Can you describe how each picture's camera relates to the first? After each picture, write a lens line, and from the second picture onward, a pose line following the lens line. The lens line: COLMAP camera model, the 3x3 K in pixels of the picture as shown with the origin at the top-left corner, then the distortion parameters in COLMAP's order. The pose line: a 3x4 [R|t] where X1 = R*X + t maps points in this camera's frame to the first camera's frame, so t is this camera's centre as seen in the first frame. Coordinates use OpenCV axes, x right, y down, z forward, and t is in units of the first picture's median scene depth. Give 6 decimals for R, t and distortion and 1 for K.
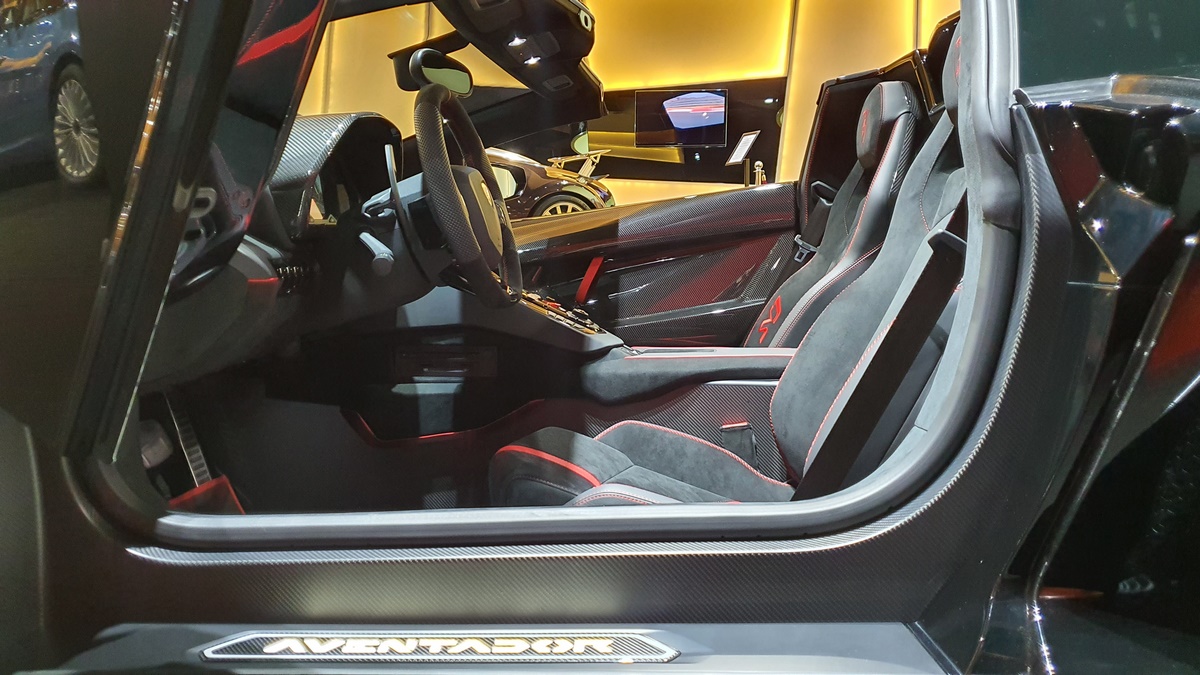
lens RADIAL K [[980.9, 0, 598.9], [0, 980.9, 330.4], [0, 0, 1]] dist [0.046645, -0.031938]
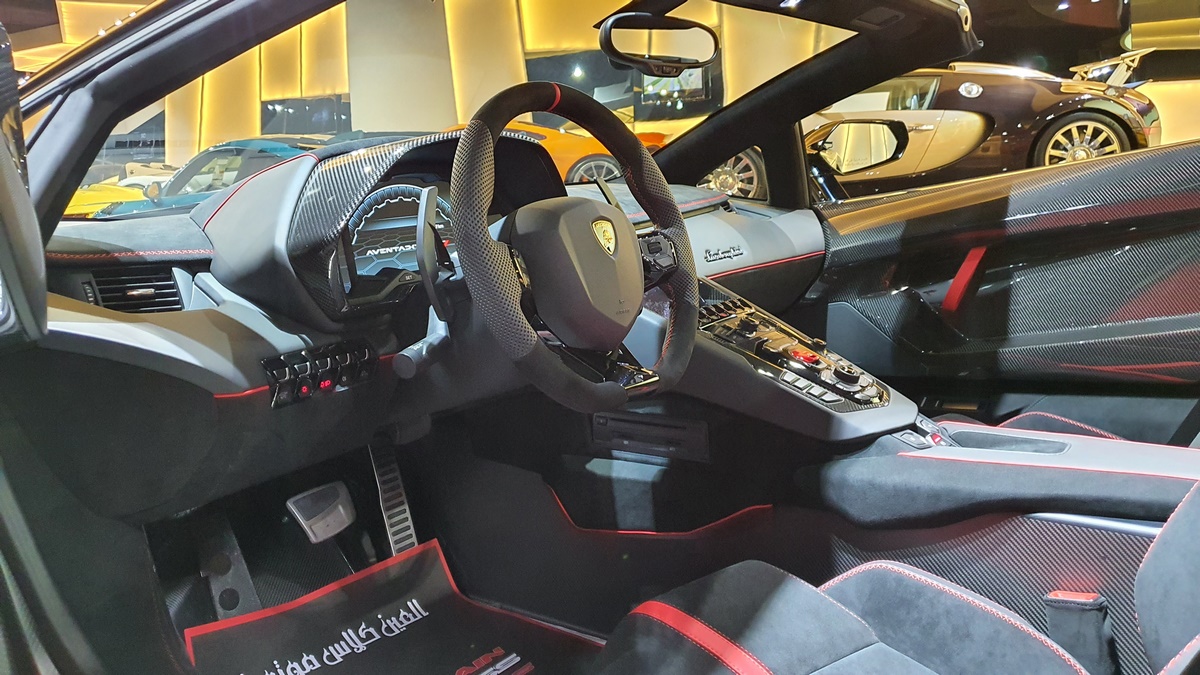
lens RADIAL K [[980.9, 0, 593.2], [0, 980.9, 339.5], [0, 0, 1]] dist [0.046645, -0.031938]
pose [[0.862693, 0.031638, -0.504738, 0.182717], [0.010042, 0.996773, 0.079643, -0.101797], [0.505629, -0.073776, 0.859591, 0.365773]]
